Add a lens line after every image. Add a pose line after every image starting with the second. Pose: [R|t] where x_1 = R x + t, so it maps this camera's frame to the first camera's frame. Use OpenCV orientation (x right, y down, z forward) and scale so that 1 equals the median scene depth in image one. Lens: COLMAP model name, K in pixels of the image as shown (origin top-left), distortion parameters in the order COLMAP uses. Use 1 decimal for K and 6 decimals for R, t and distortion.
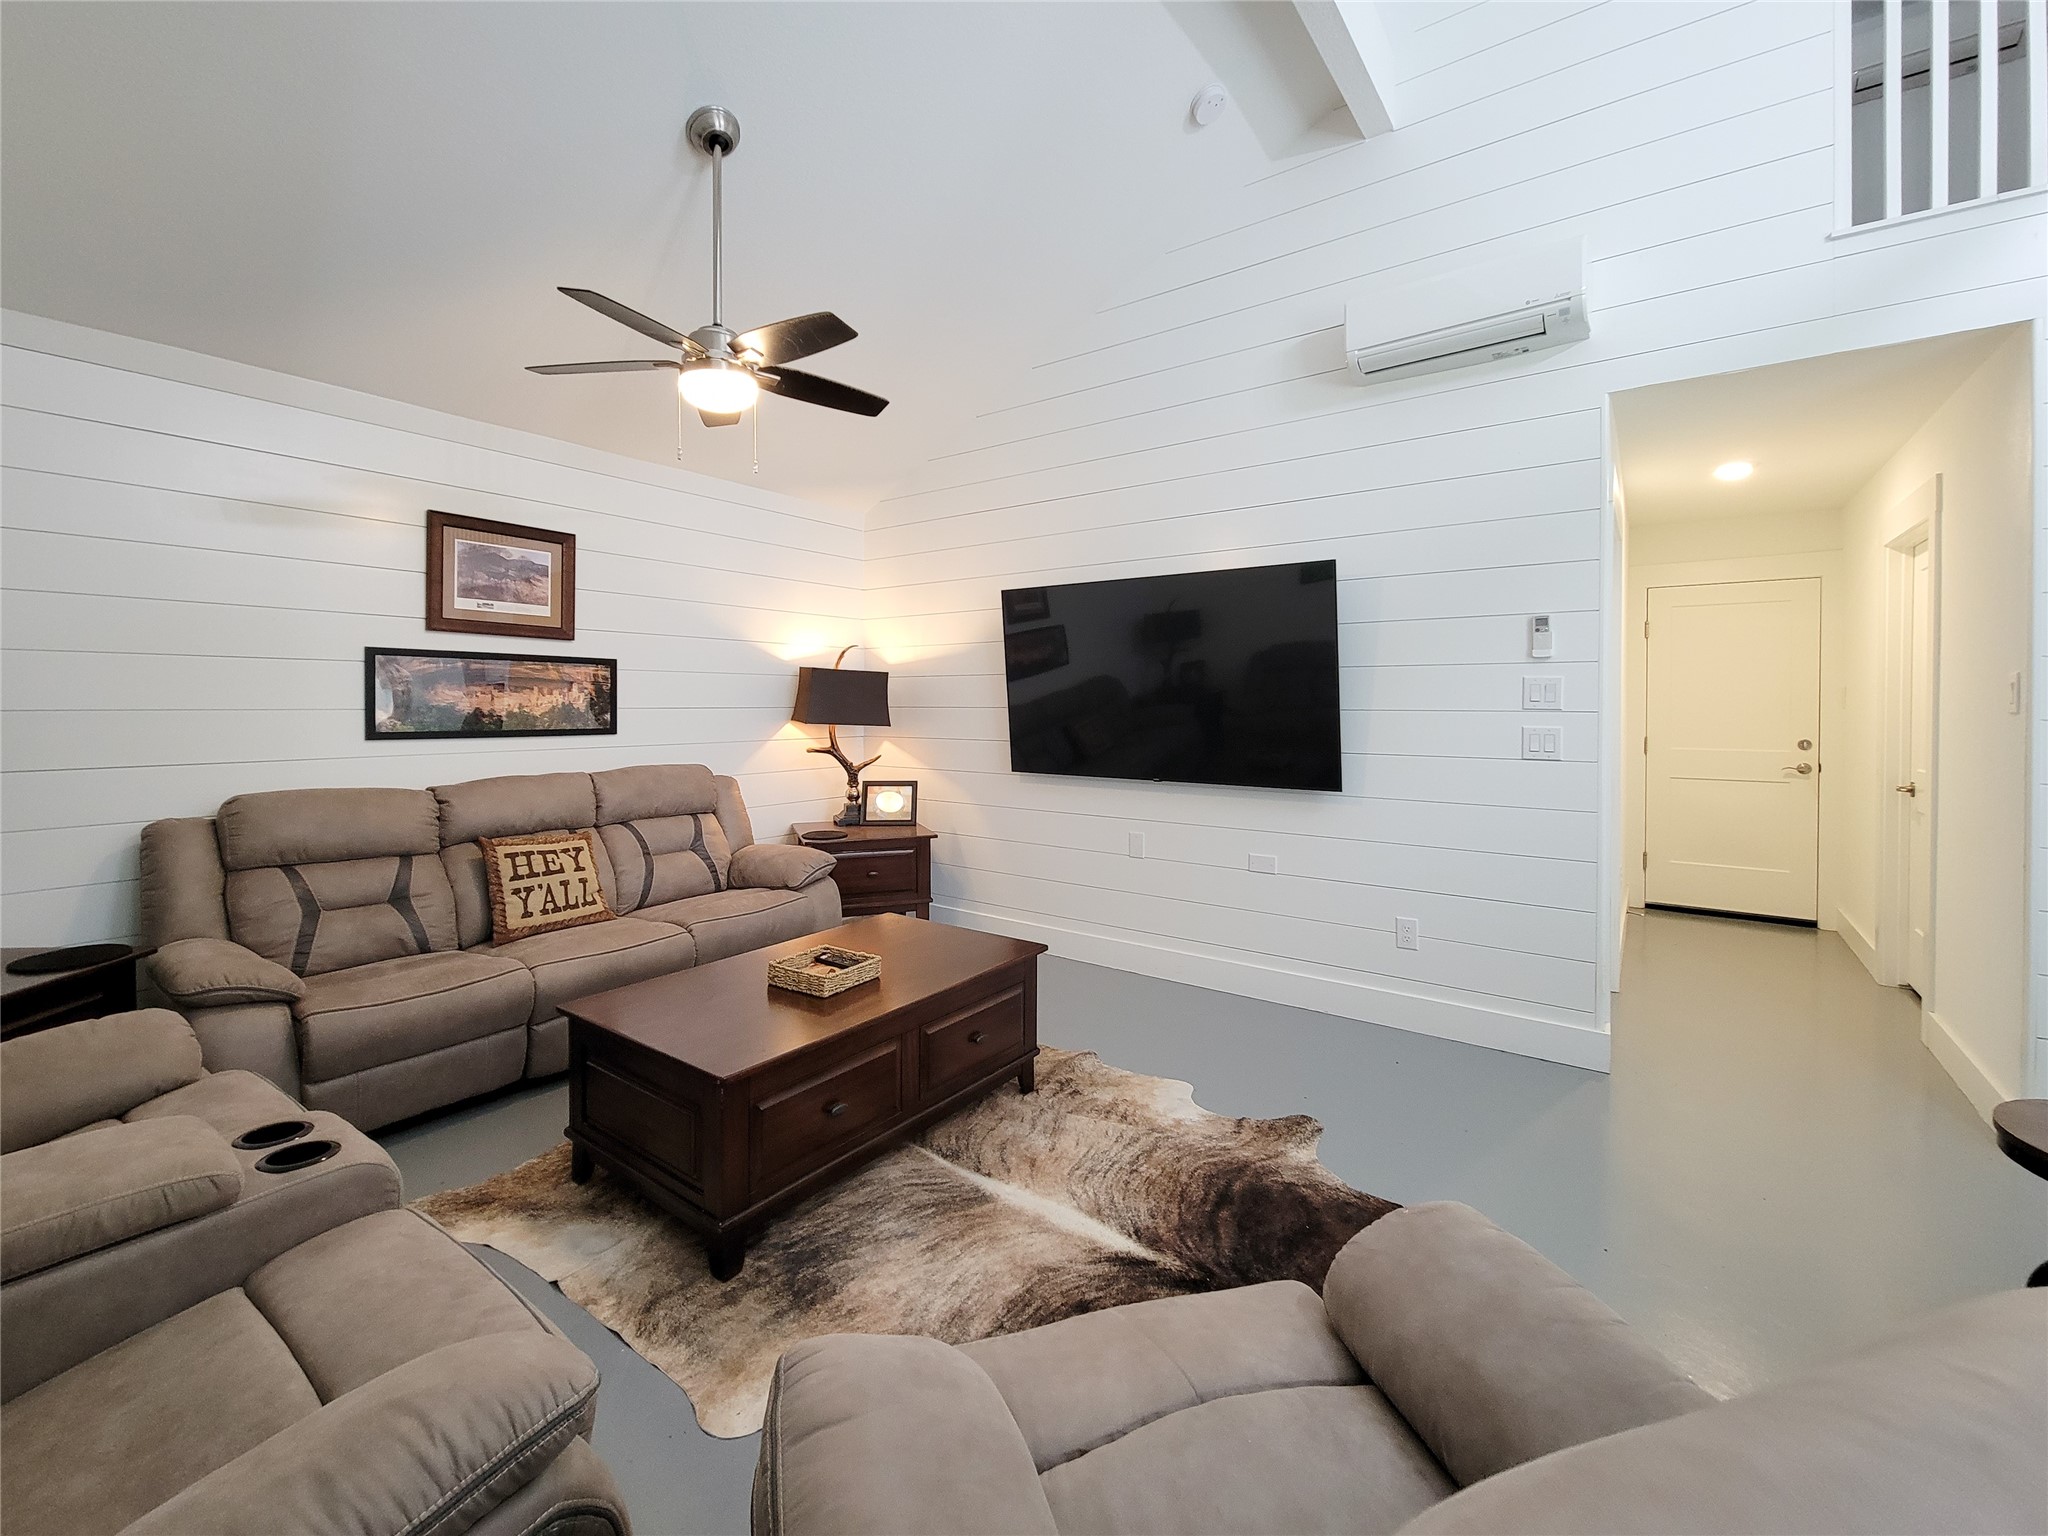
lens RADIAL K [[877.8, 0, 995.0], [0, 877.8, 712.6], [0, 0, 1]] dist [-0.002028, -0.001239]
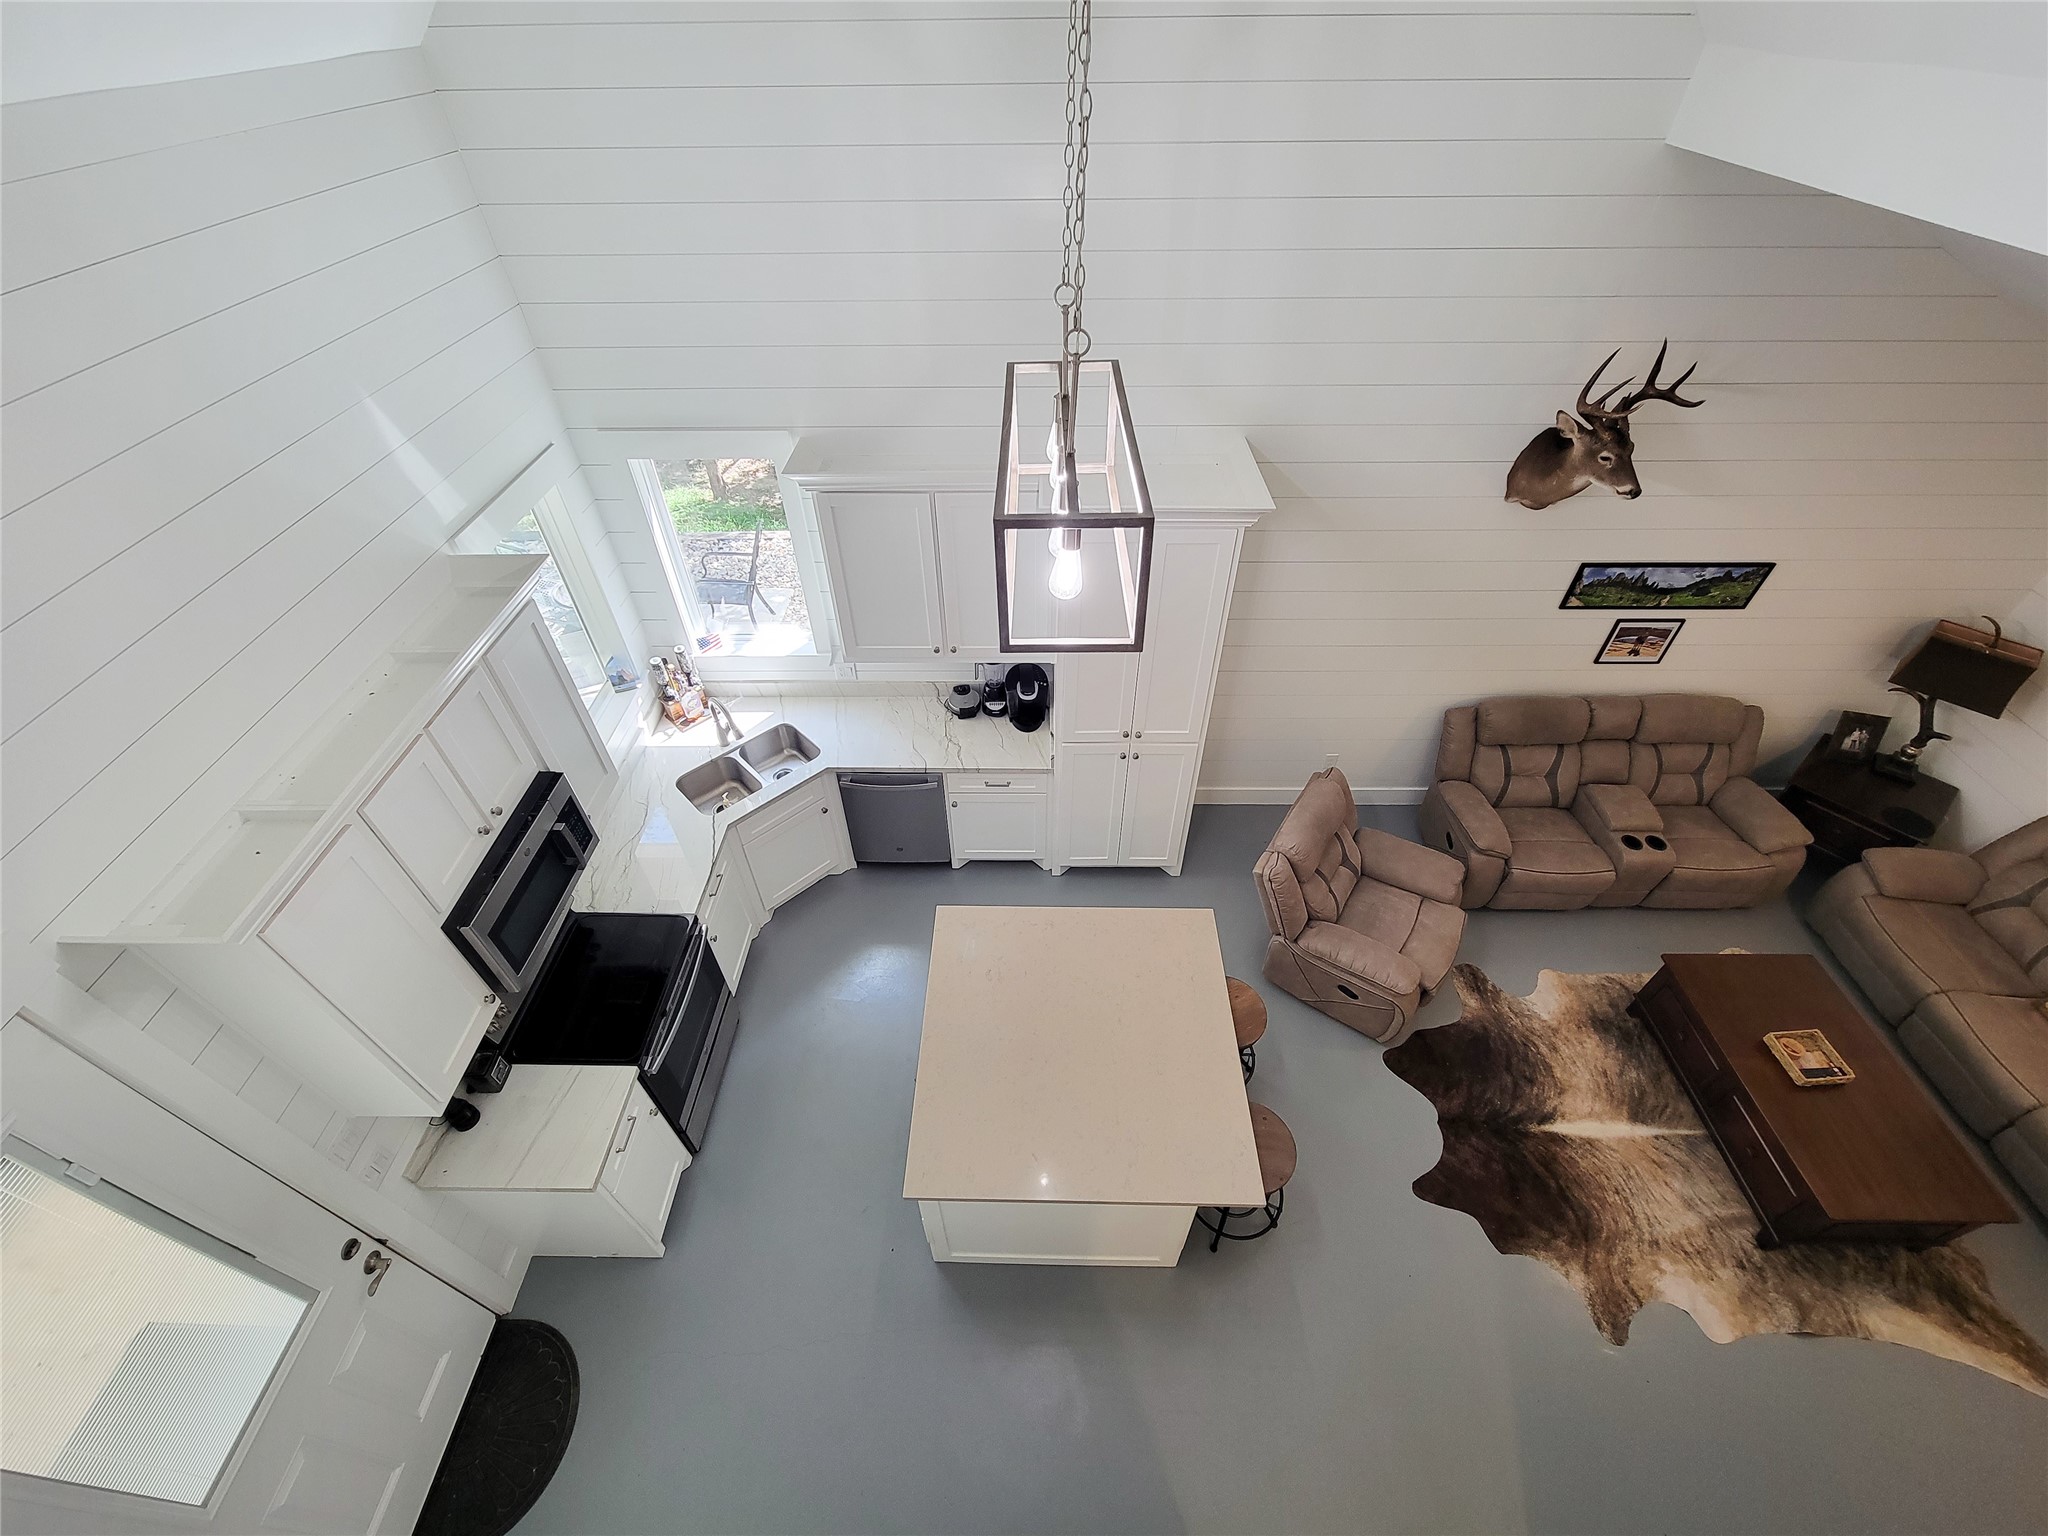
lens RADIAL K [[813.8, 0, 998.5], [0, 813.8, 777.8], [0, 0, 1]] dist [-0.000327, 0.000055]
pose [[-0.824285, 0.418737, -0.381070, 1.069311], [0.039900, 0.714349, 0.698651, -0.911249], [0.564768, 0.560683, -0.605535, 0.624031]]
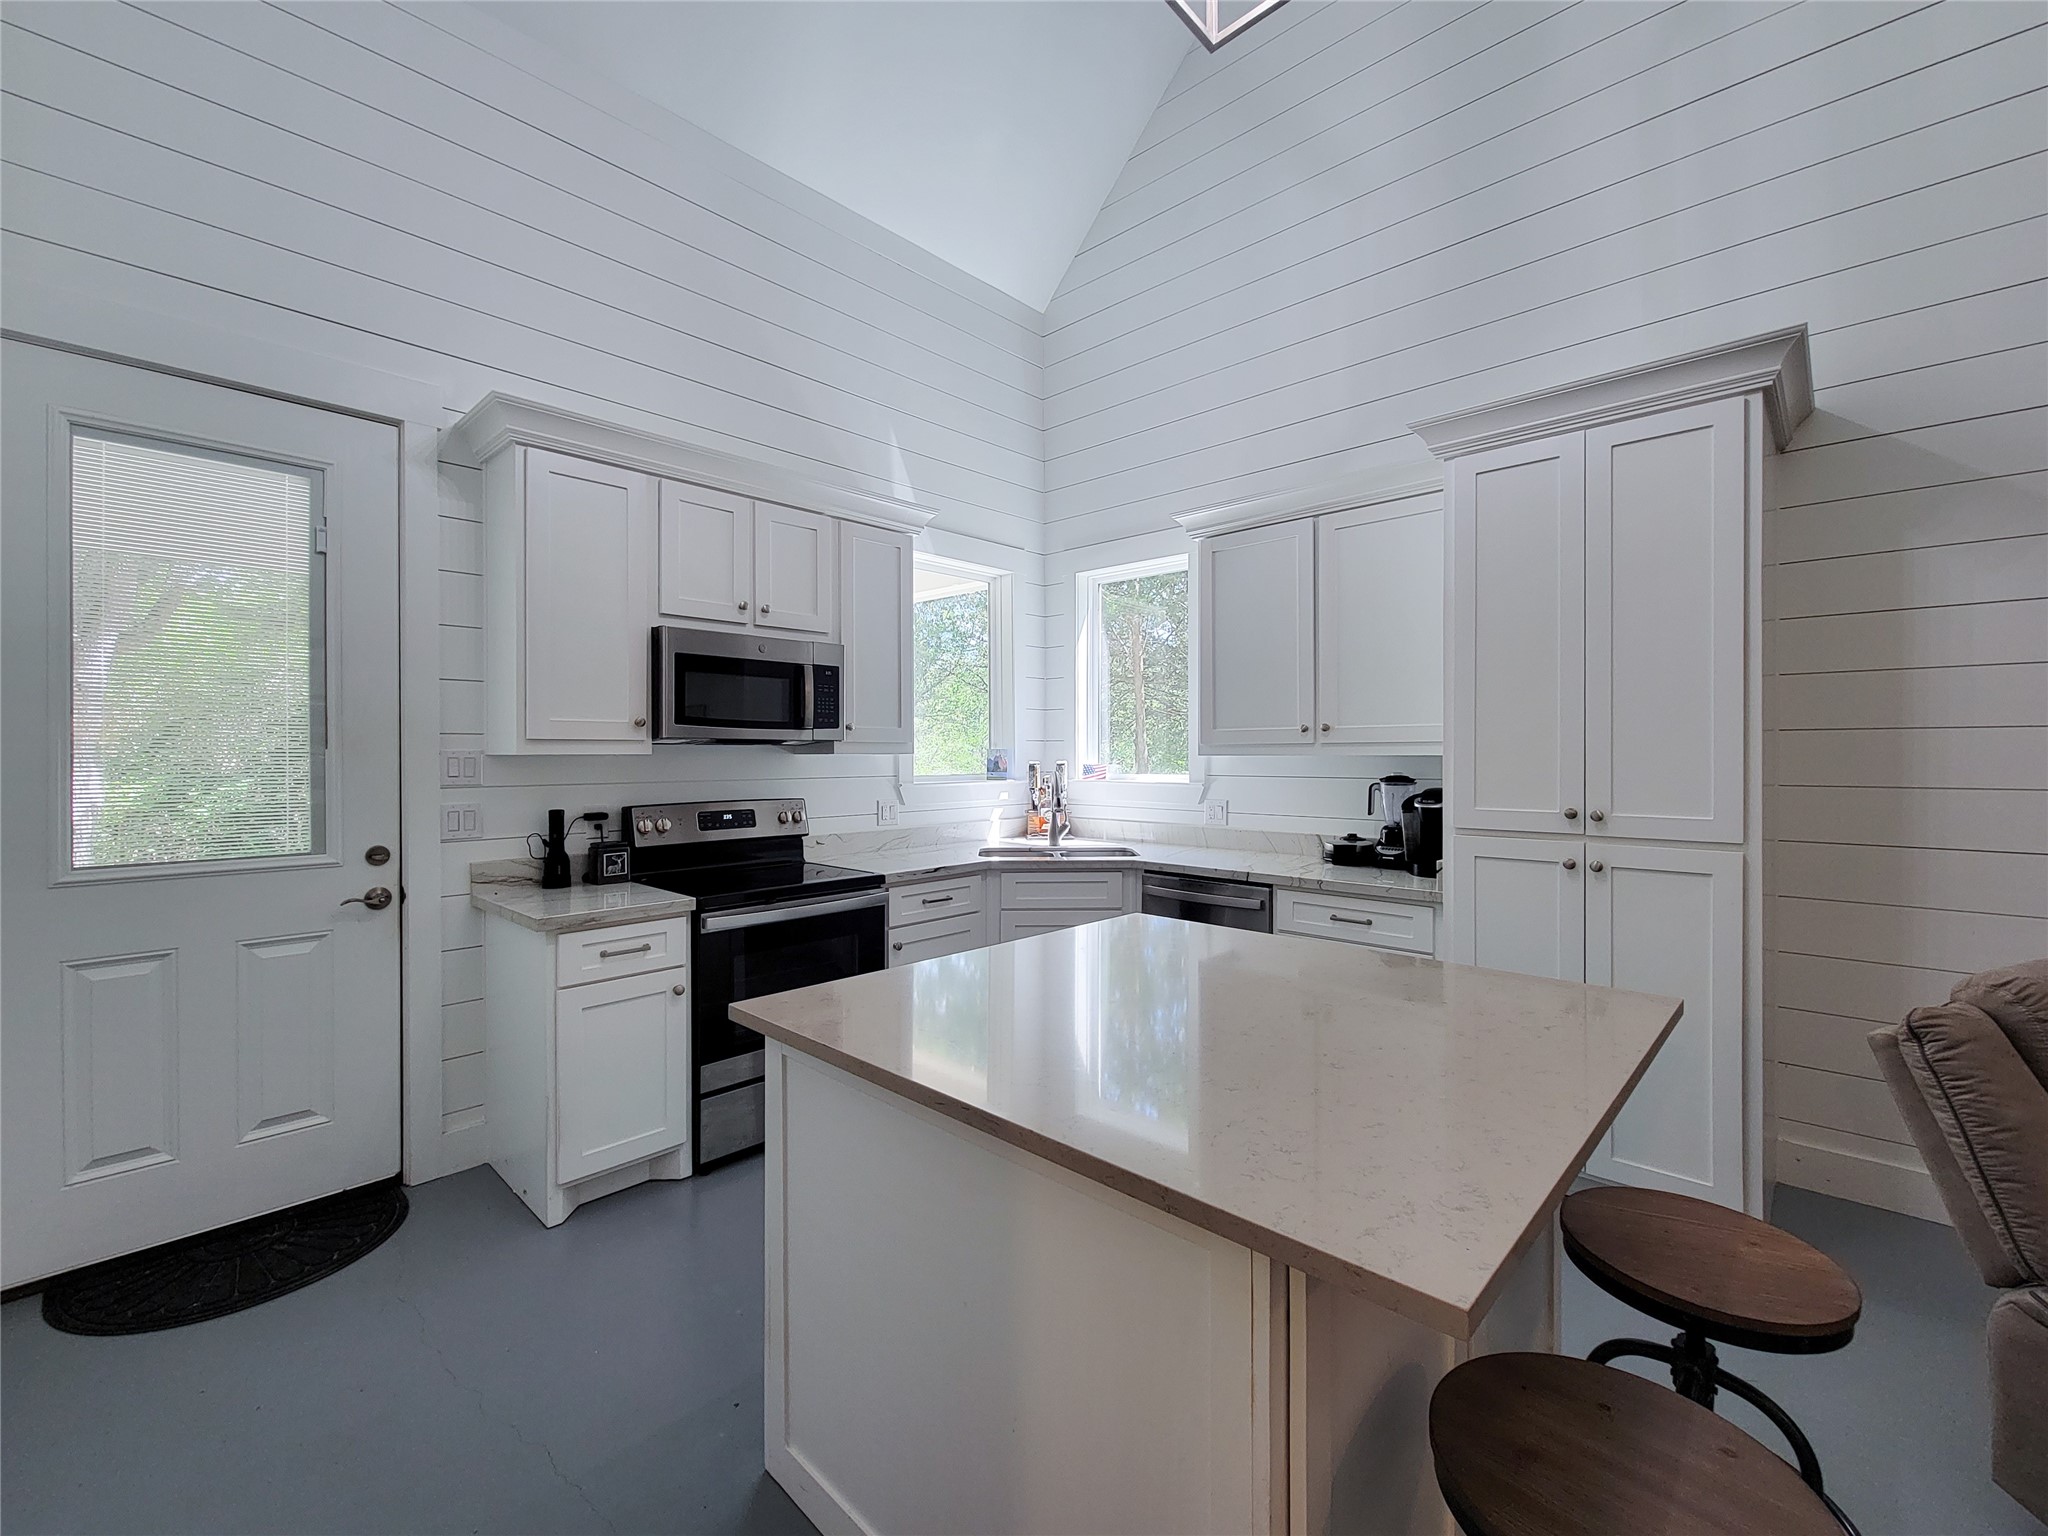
lens RADIAL K [[843.1, 0, 1010.9], [0, 843.1, 758.4], [0, 0, 1]] dist [0.001334, -0.001275]
pose [[-0.990704, 0.012434, 0.135468, 0.753984], [0.014932, 0.999736, 0.017444, -0.048114], [-0.135215, 0.019305, -0.990628, 0.753347]]
